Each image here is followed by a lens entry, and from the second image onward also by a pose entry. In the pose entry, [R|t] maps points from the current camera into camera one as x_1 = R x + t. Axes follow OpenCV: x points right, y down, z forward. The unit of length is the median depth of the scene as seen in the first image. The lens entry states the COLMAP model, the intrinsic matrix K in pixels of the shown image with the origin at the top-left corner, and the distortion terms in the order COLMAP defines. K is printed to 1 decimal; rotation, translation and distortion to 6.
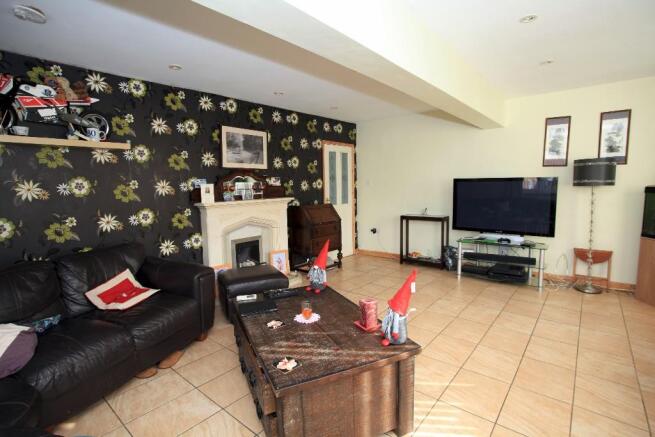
lens RADIAL K [[324.7, 0, 327.5], [0, 324.7, 218.5], [0, 0, 1]] dist [-0.062368, 0.028502]
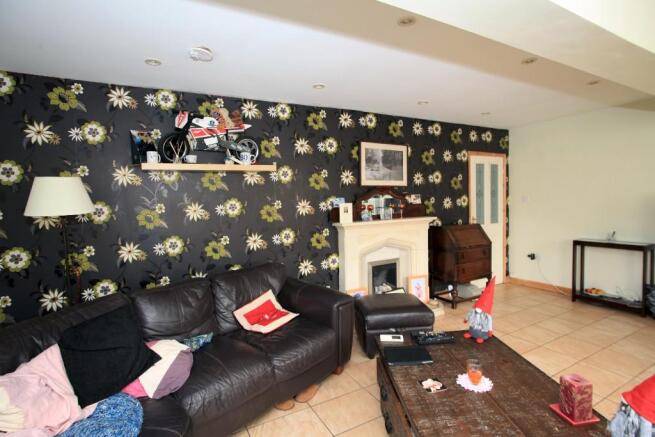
lens RADIAL K [[324.7, 0, 327.5], [0, 324.7, 218.5], [0, 0, 1]] dist [-0.062368, 0.028502]
pose [[0.927176, 0.011933, -0.374437, -0.067970], [-0.027220, 0.998997, -0.035566, -0.028832], [0.373637, 0.043168, 0.926570, 0.093044]]
